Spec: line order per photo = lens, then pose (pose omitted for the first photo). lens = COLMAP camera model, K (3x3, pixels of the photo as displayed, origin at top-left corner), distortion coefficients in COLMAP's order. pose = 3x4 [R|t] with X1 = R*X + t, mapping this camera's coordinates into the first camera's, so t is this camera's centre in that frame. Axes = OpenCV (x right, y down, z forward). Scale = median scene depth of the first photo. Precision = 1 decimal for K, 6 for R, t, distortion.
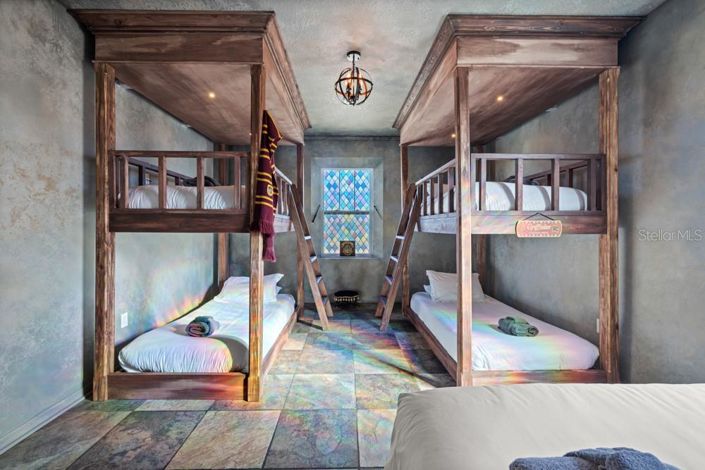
lens RADIAL K [[305.2, 0, 349.2], [0, 305.2, 233.6], [0, 0, 1]] dist [0.000819, -0.000099]
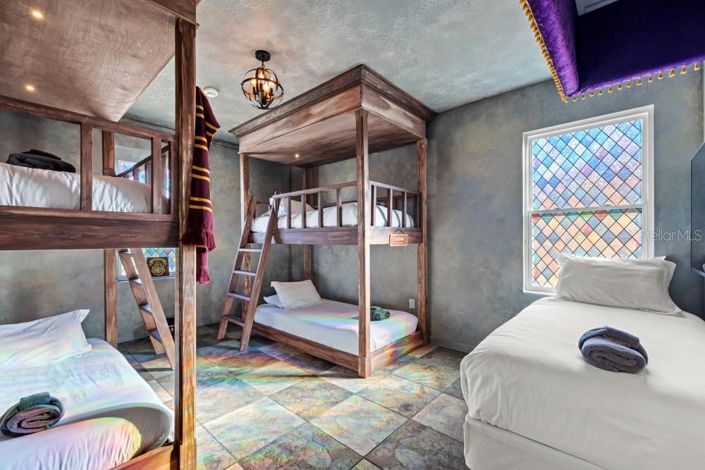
lens RADIAL K [[304.9, 0, 353.1], [0, 304.9, 245.3], [0, 0, 1]] dist [-0.001192, -0.000211]
pose [[0.680062, -0.017001, 0.732957, -0.552602], [0.019252, 0.999800, 0.005327, -0.003063], [-0.732902, 0.010489, 0.680254, 0.191568]]
